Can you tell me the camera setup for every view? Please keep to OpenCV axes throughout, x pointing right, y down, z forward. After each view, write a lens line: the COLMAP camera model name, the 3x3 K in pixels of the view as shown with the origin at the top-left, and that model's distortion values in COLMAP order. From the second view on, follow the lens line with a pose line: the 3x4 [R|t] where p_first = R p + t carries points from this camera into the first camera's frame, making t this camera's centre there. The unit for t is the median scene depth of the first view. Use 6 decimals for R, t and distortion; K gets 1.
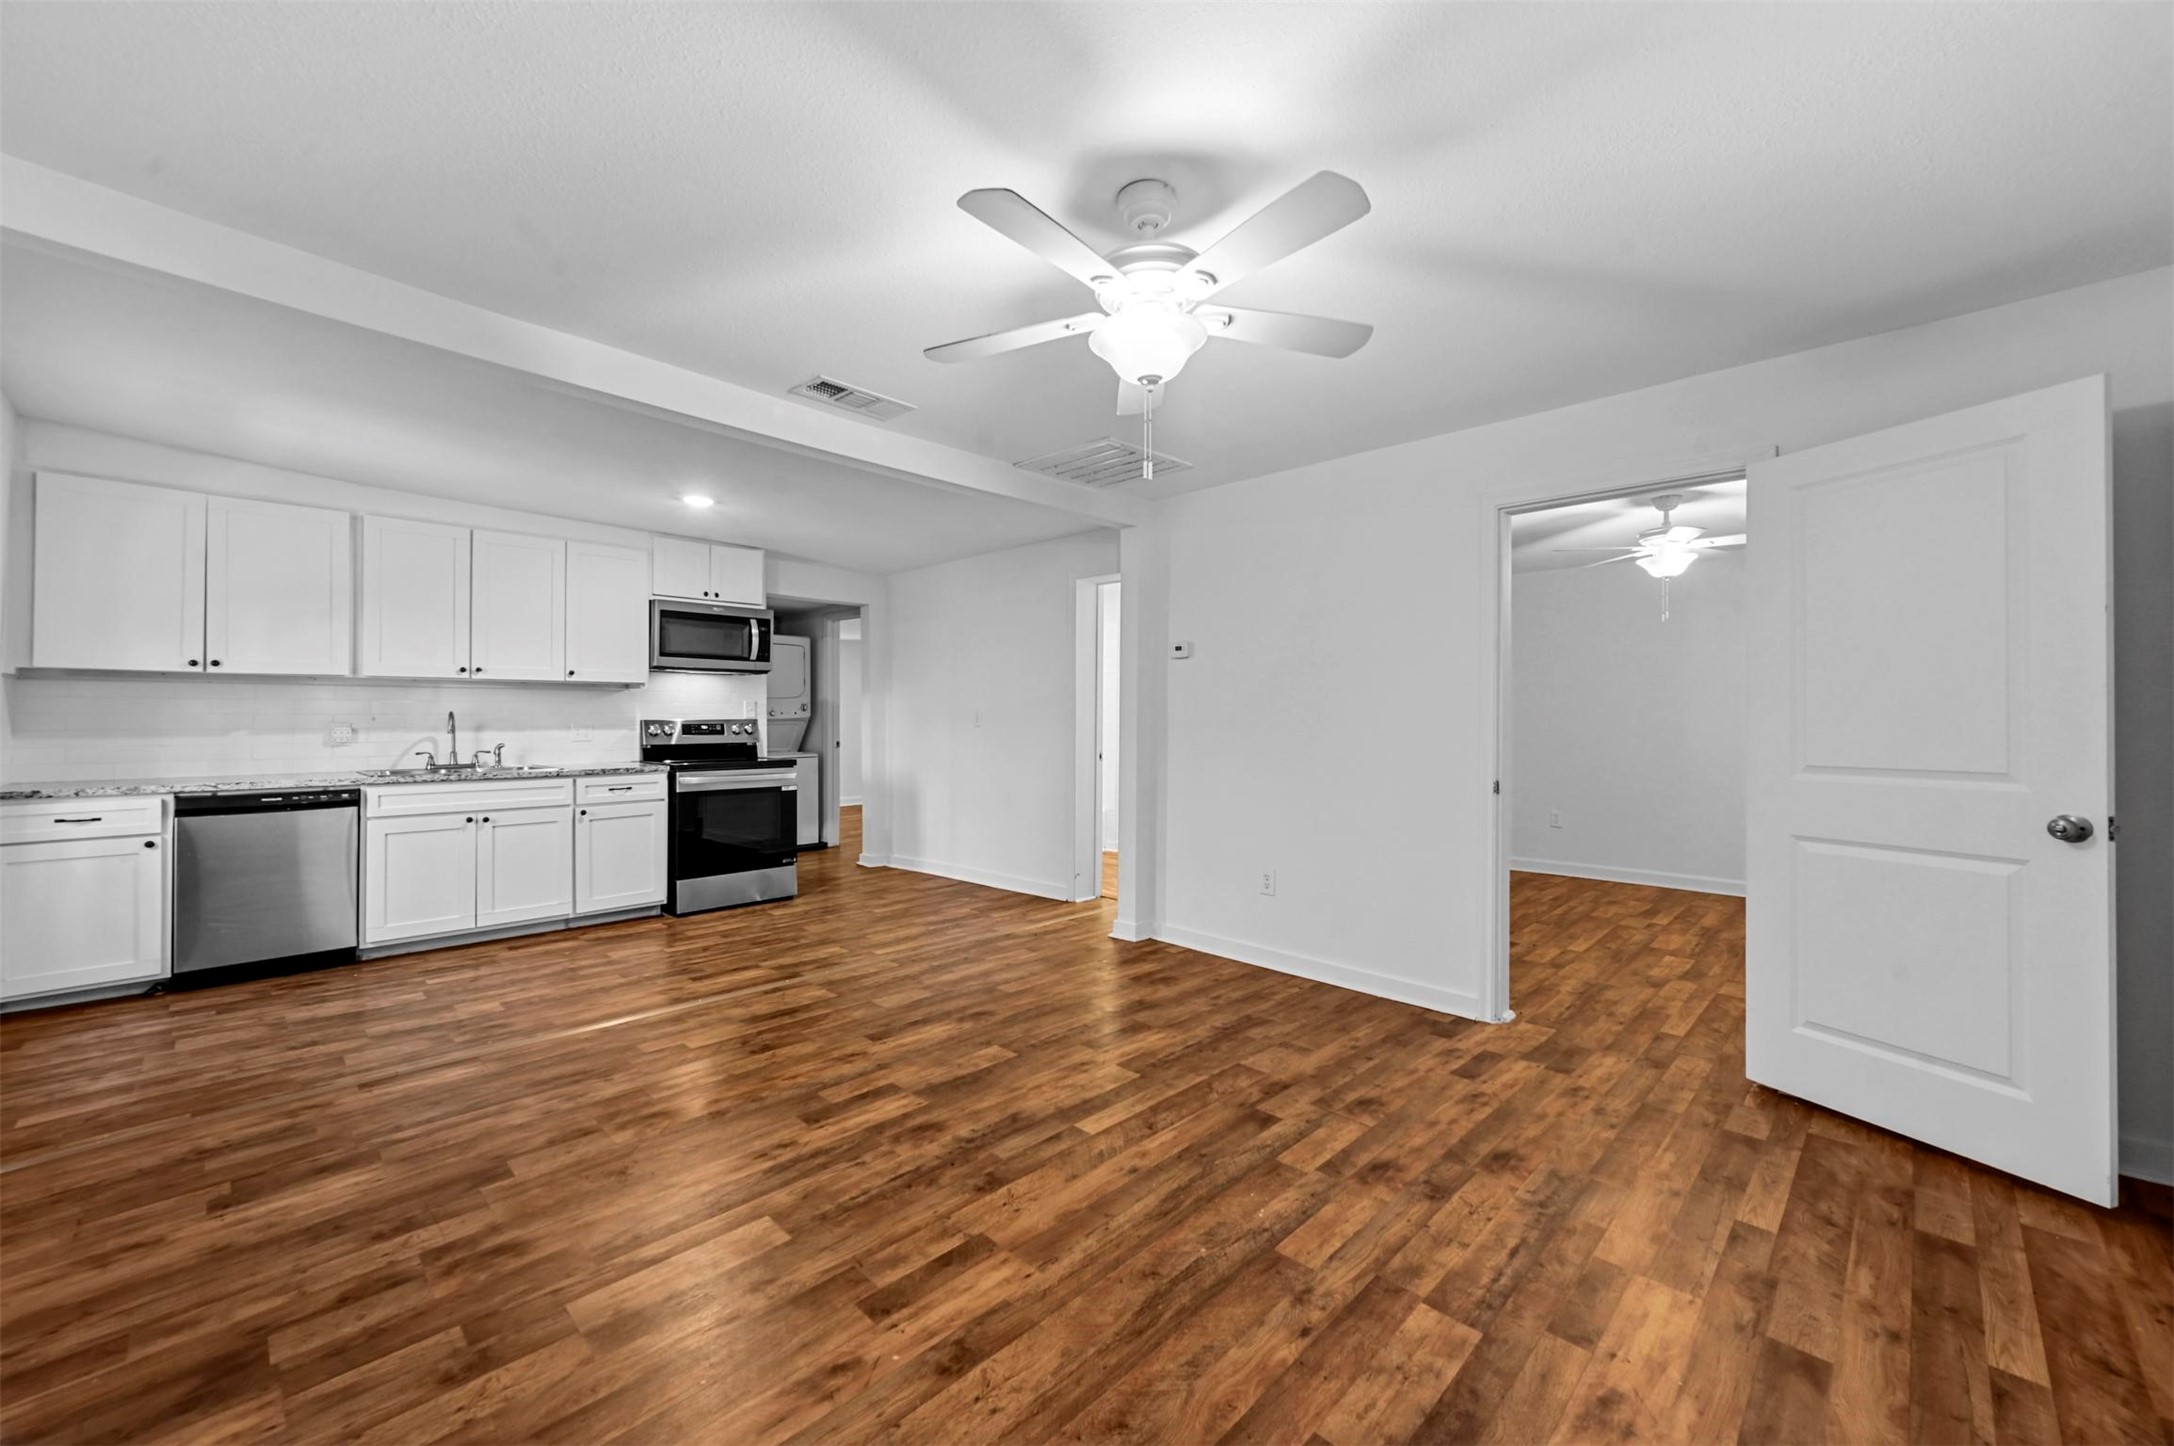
lens RADIAL K [[864.1, 0, 1087.0], [0, 864.1, 723.0], [0, 0, 1]] dist [0.000191, 0.000019]
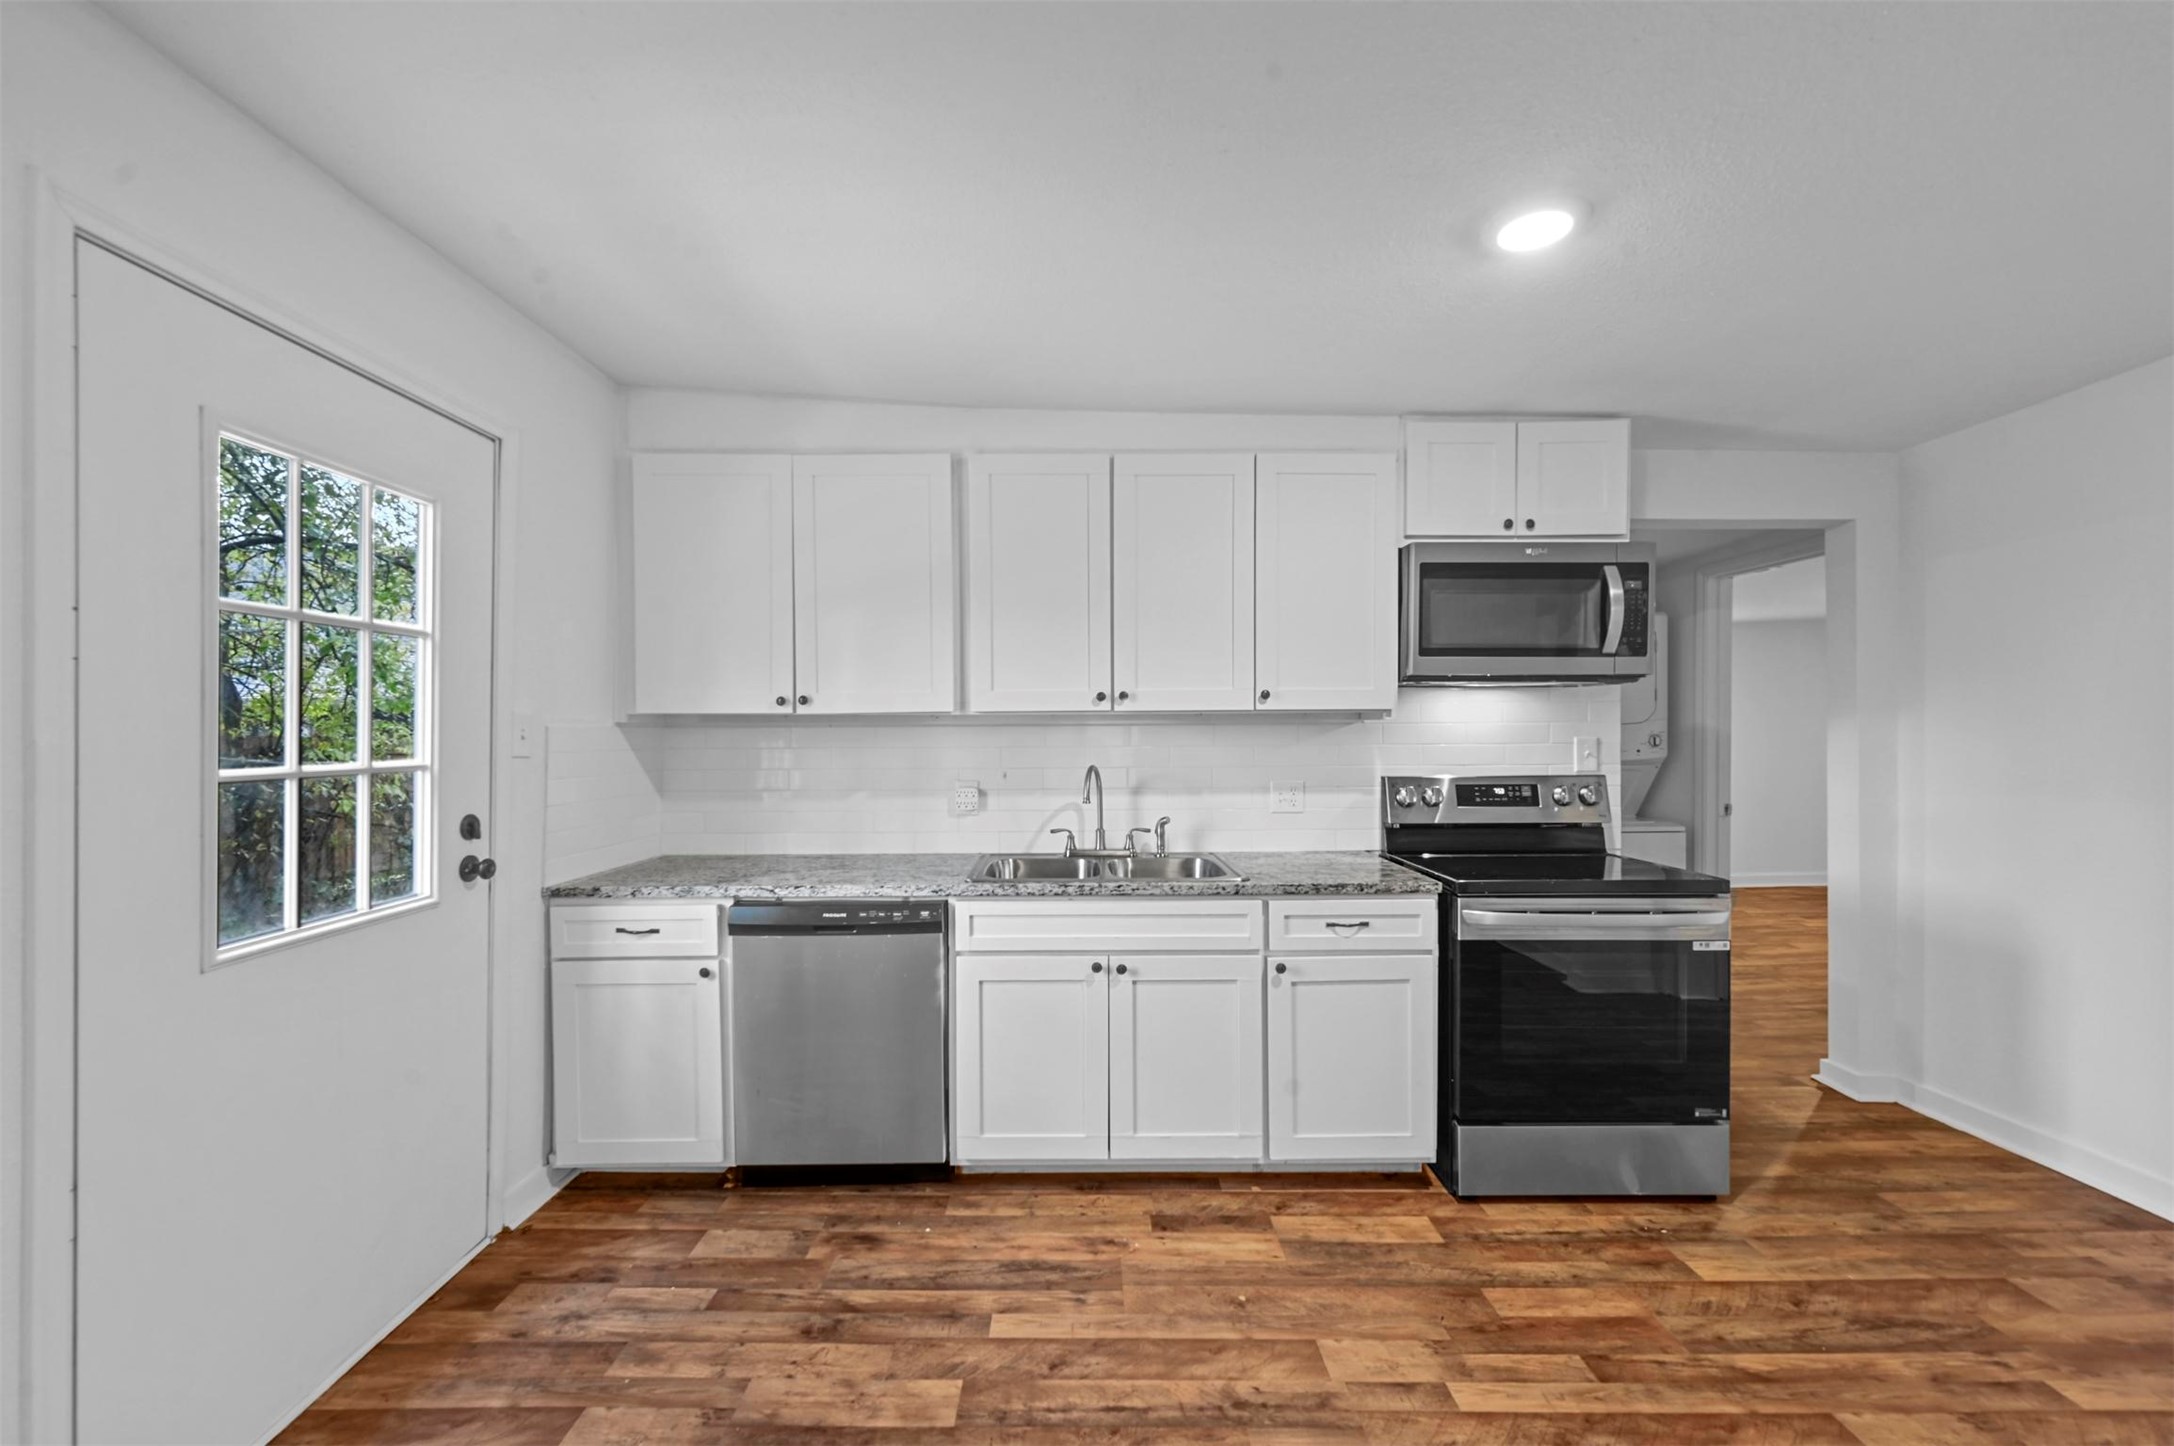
lens RADIAL K [[864.1, 0, 1087.0], [0, 864.1, 723.0], [0, 0, 1]] dist [0.000191, 0.000019]
pose [[0.699356, -0.010046, -0.714703, -0.361530], [-0.000273, 0.999897, -0.014323, -0.041365], [0.714774, 0.010212, 0.699281, 0.682187]]
